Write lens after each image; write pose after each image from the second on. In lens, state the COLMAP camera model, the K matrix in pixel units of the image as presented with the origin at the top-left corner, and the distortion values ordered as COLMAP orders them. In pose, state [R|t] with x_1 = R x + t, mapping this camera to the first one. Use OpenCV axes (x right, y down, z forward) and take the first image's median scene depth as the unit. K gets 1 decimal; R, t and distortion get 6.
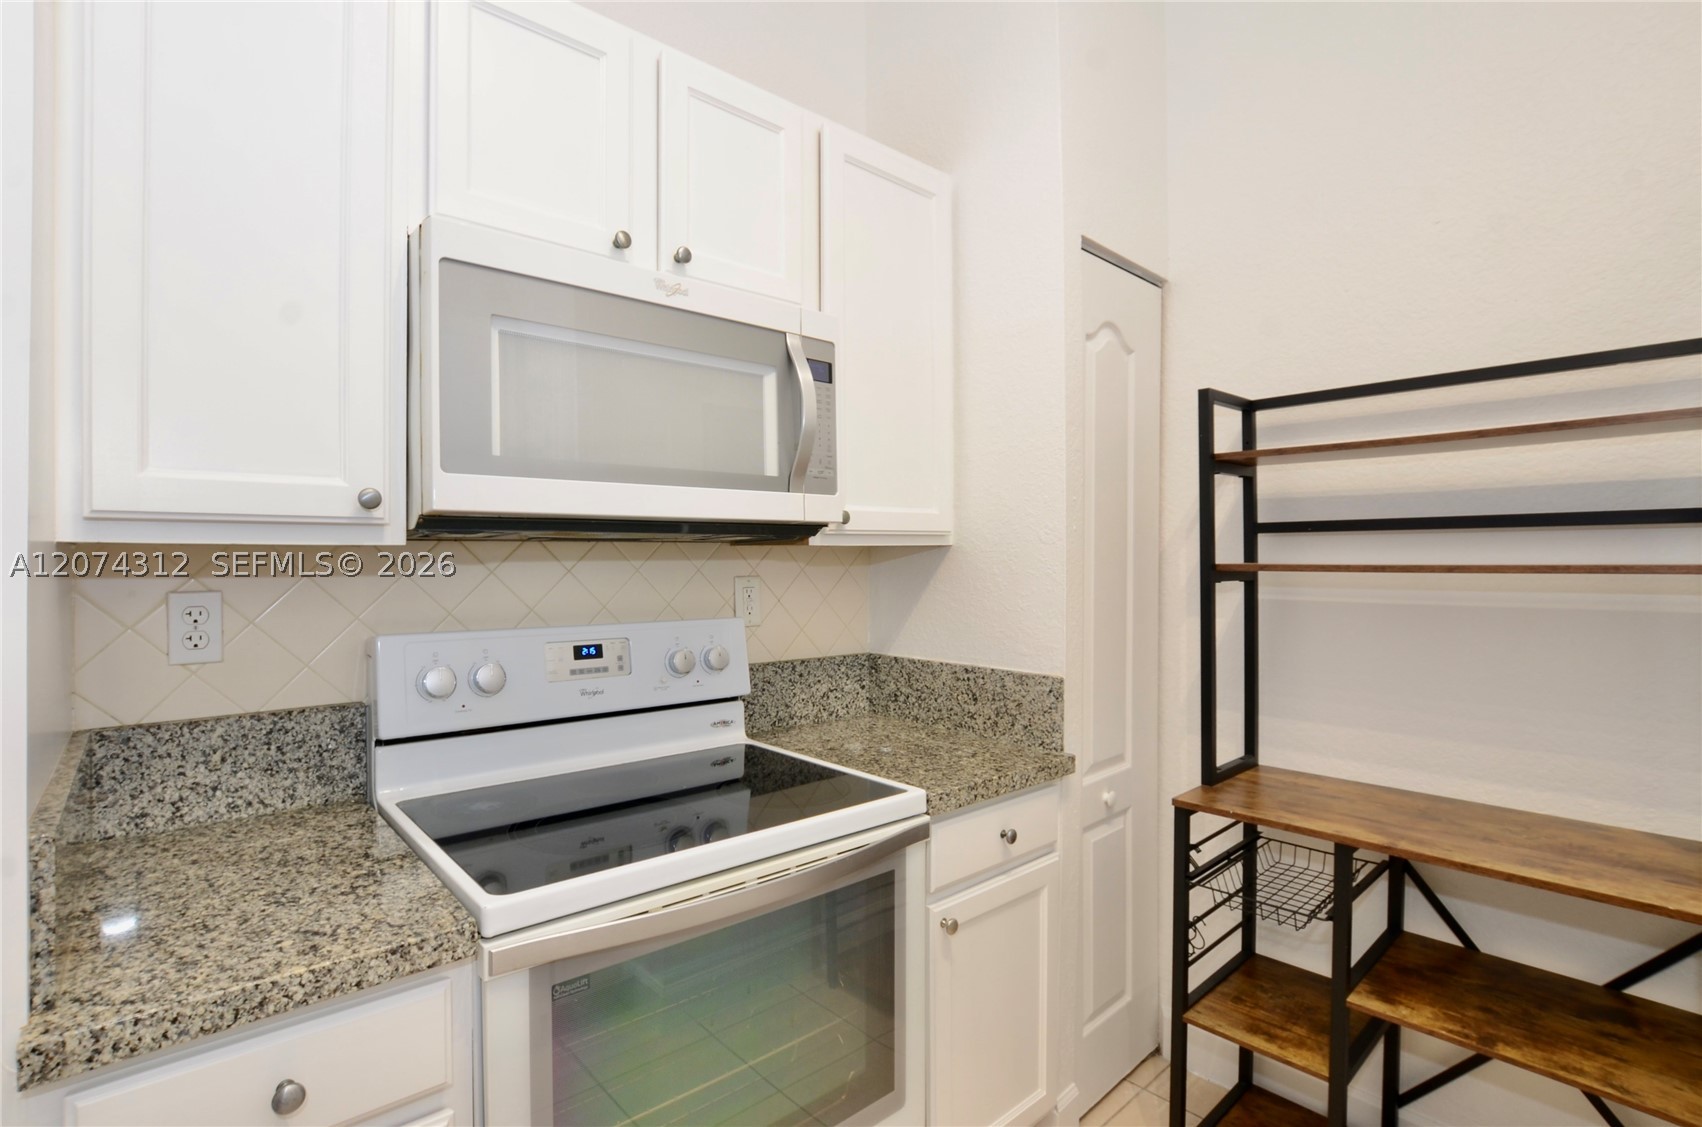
lens RADIAL K [[811.3, 0, 841.2], [0, 811.3, 562.5], [0, 0, 1]] dist [-0.032777, 0.004084]
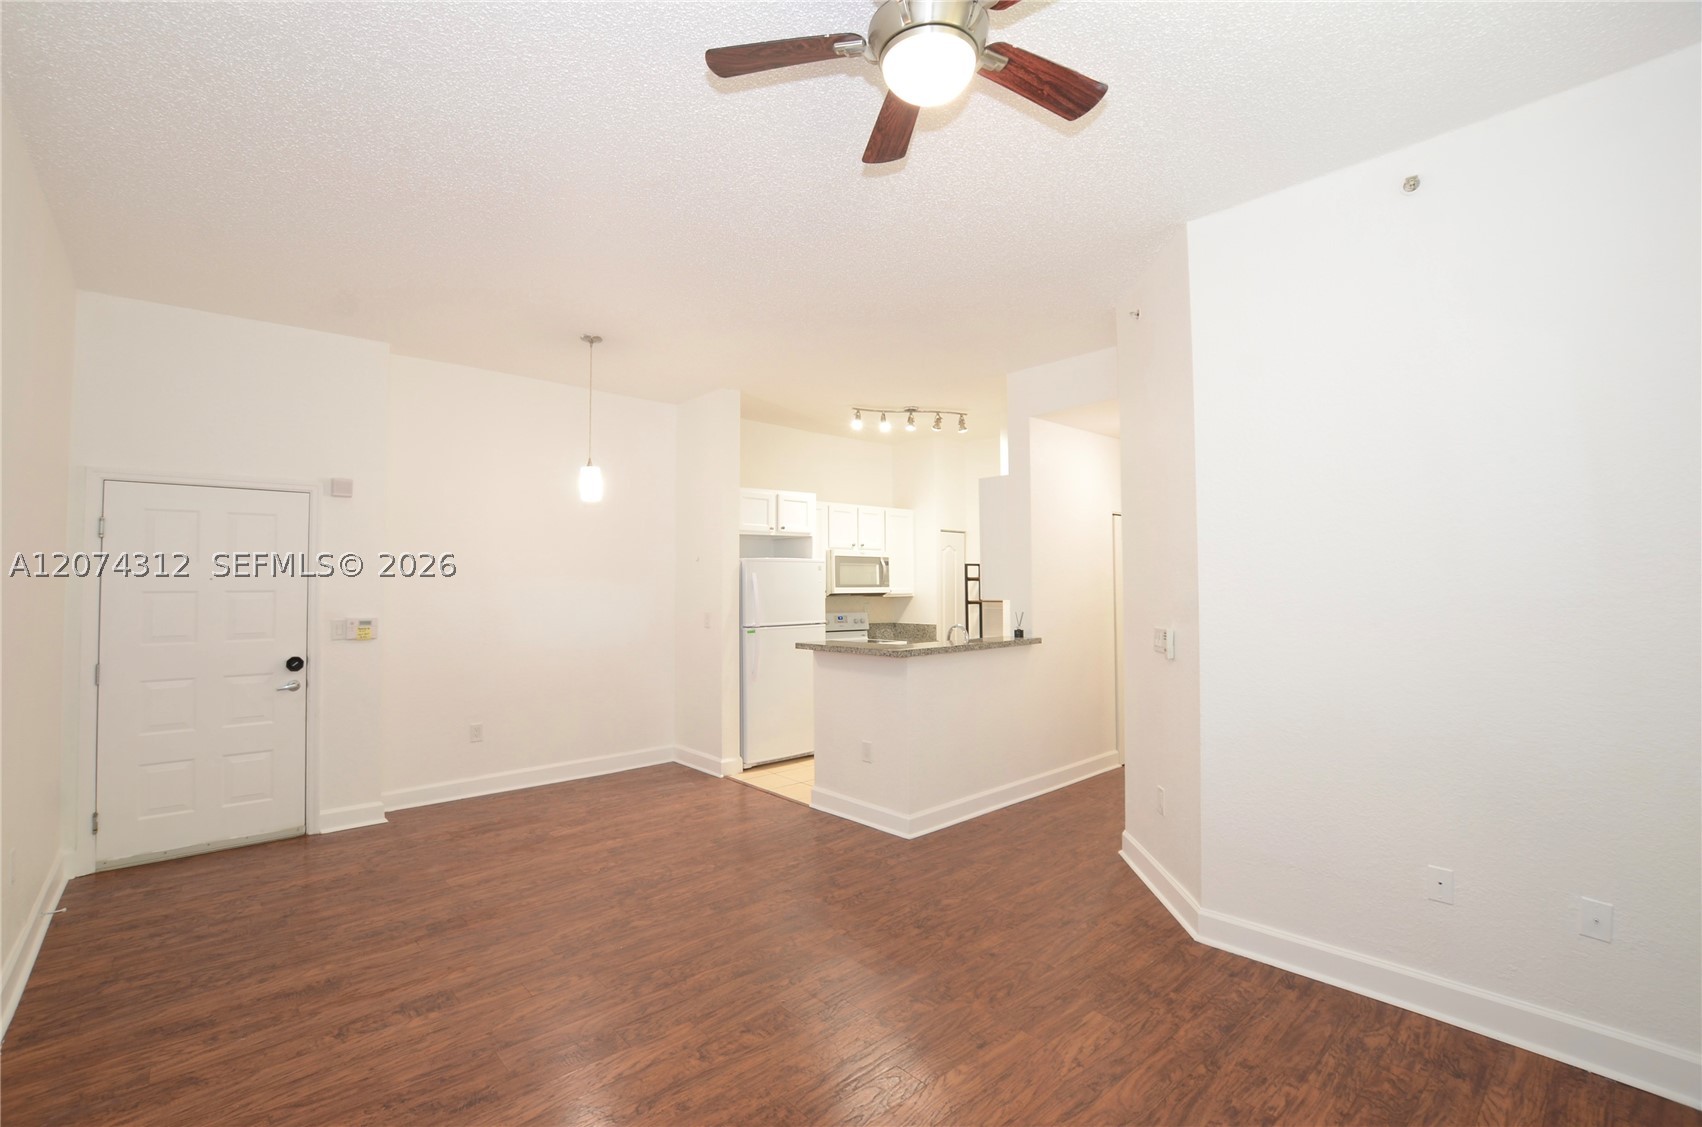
lens RADIAL K [[747.0, 0, 855.2], [0, 747.0, 563.7], [0, 0, 1]] dist [-0.021963, 0.002683]
pose [[0.999978, 0.000454, 0.006591, -0.225166], [-0.000181, 0.999142, -0.041407, -0.032584], [-0.006604, 0.041405, 0.999121, -3.335378]]
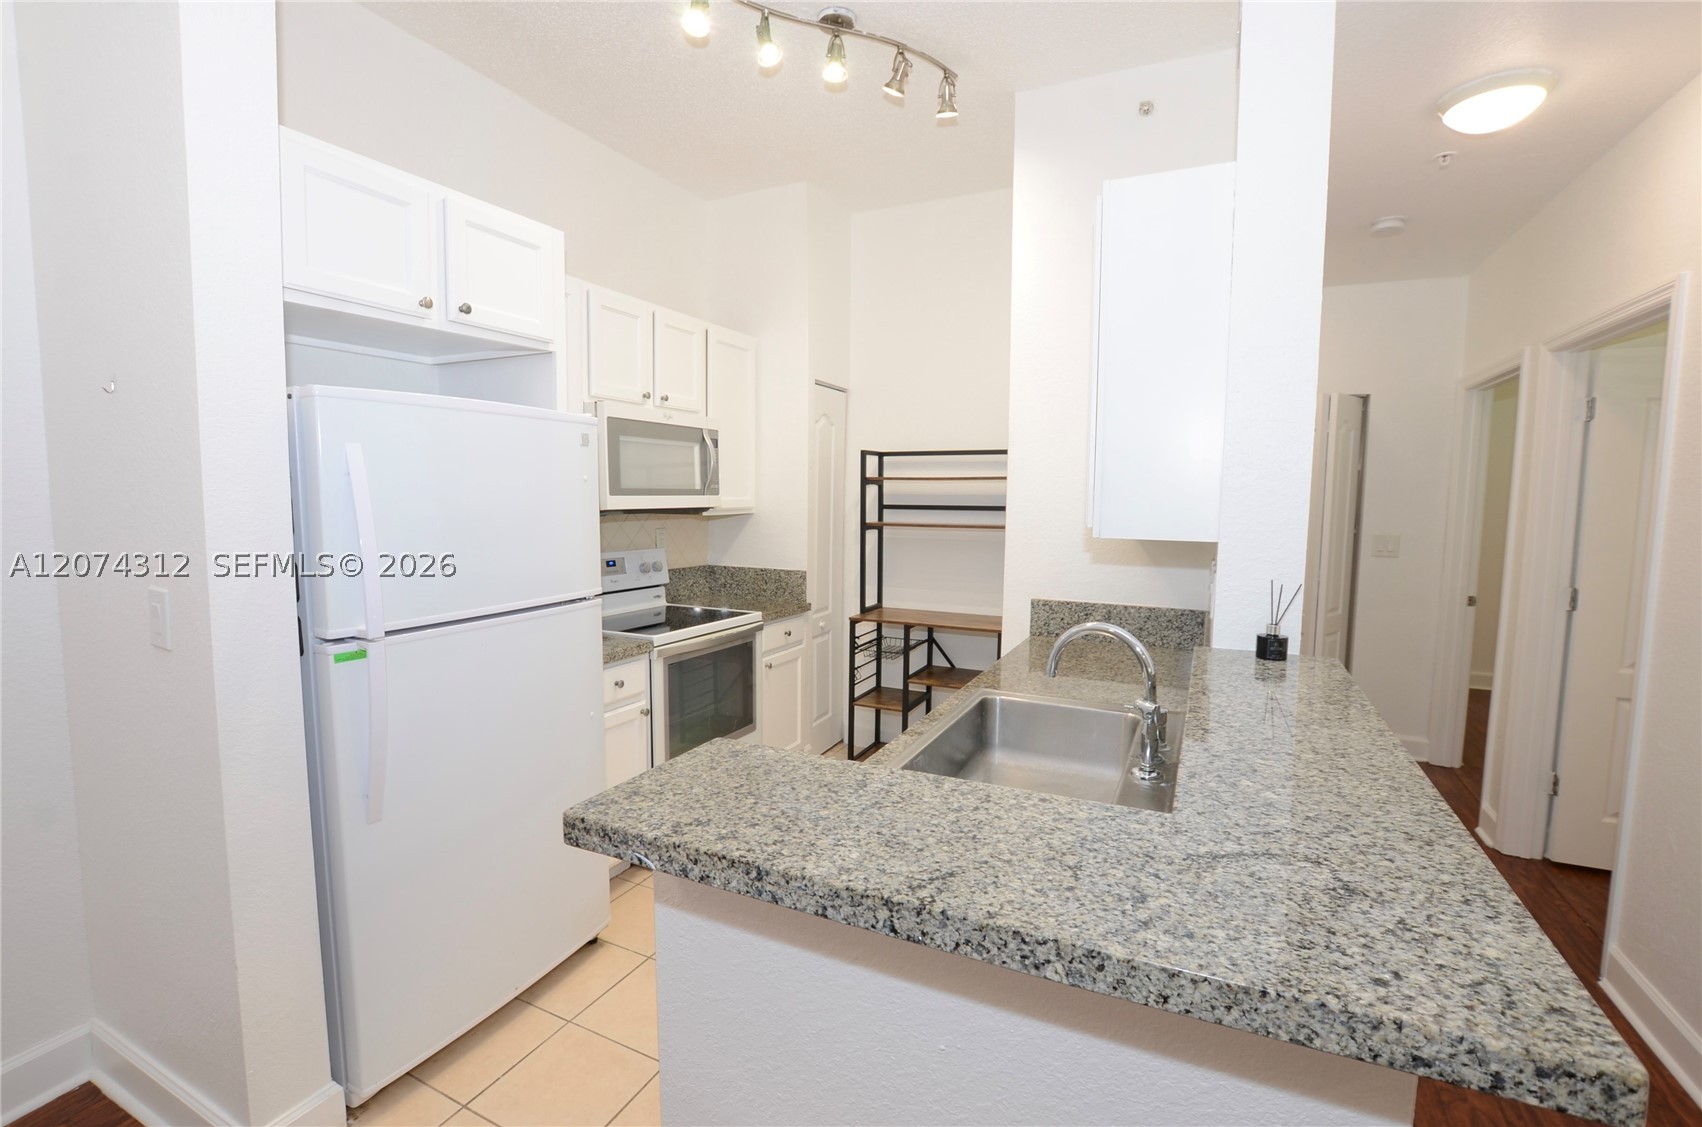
lens RADIAL K [[747.0, 0, 834.5], [0, 747.0, 559.3], [0, 0, 1]] dist [-0.021963, 0.002683]
pose [[0.929128, -0.019927, 0.369221, -0.450295], [-0.009210, 0.996990, 0.076986, -0.060353], [-0.369644, -0.074930, 0.926147, -1.041384]]
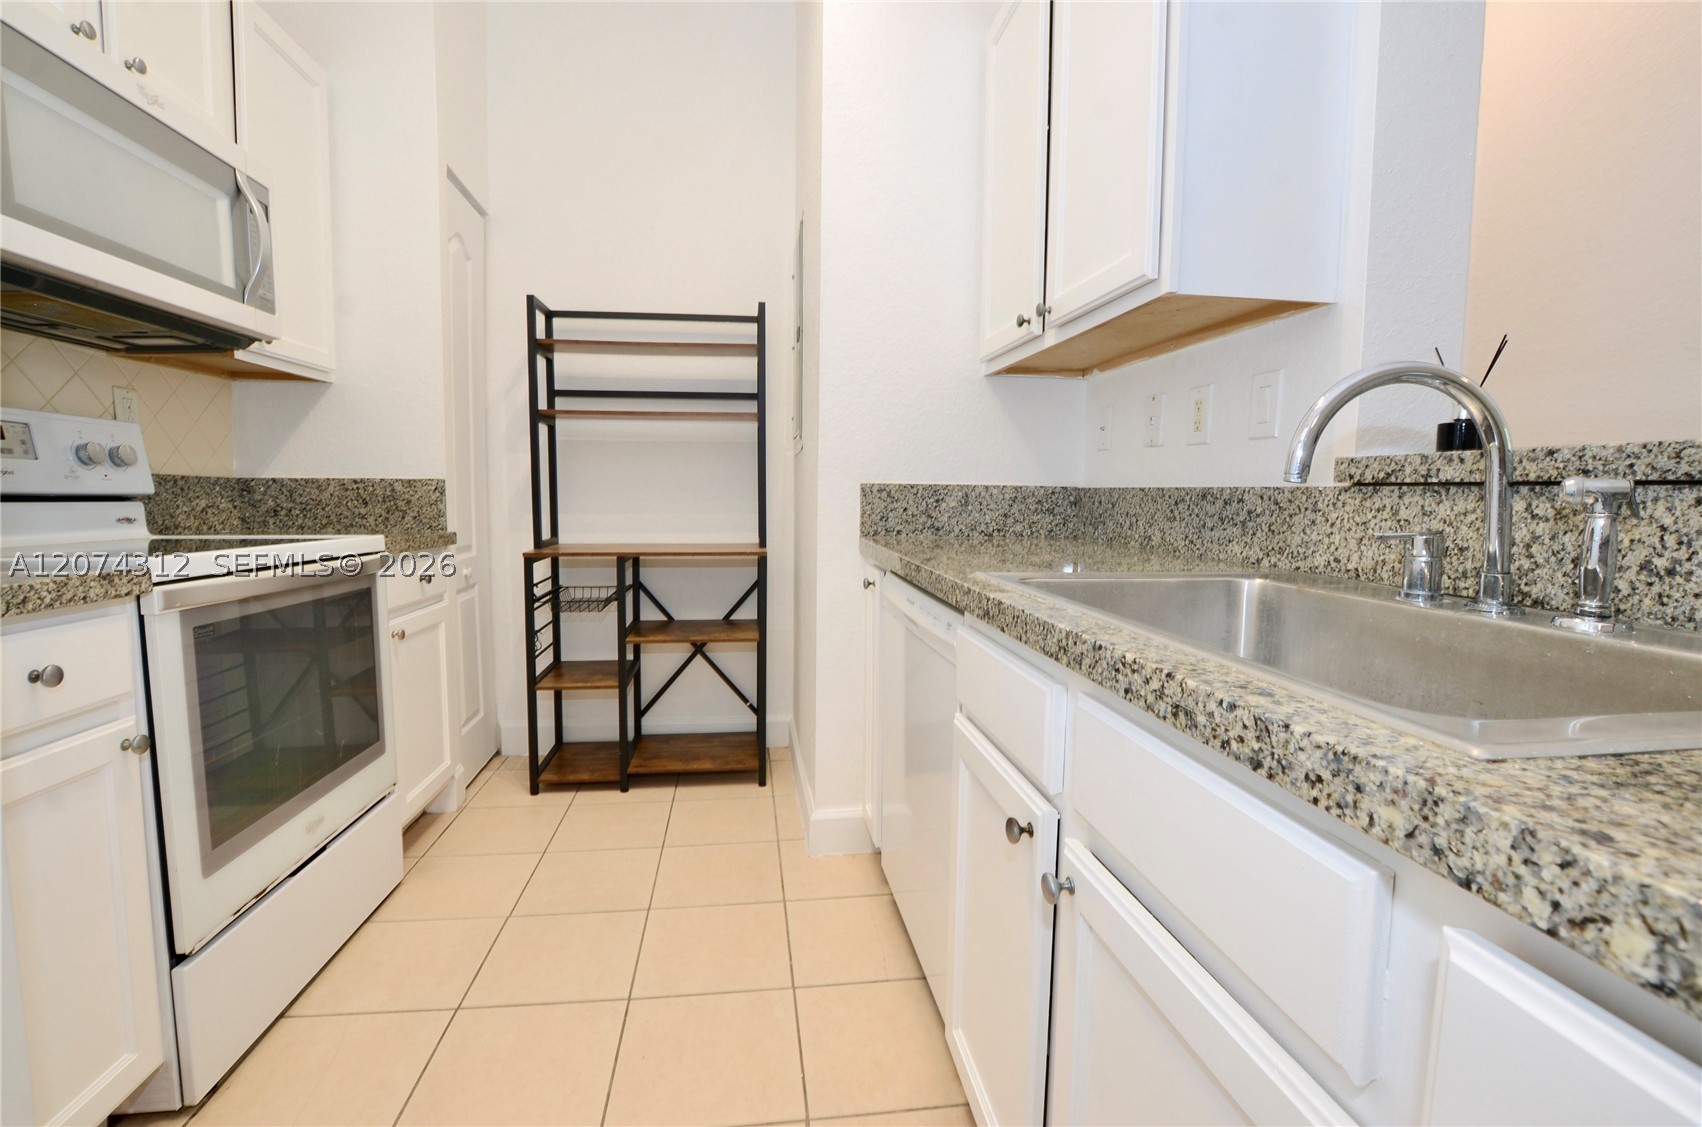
lens RADIAL K [[747.0, 0, 818.4], [0, 747.0, 554.0], [0, 0, 1]] dist [-0.021963, 0.002683]
pose [[0.586422, -0.059375, 0.807827, -0.401656], [-0.004499, 0.997056, 0.076550, 0.168225], [-0.809994, -0.048525, 0.584428, -0.304648]]
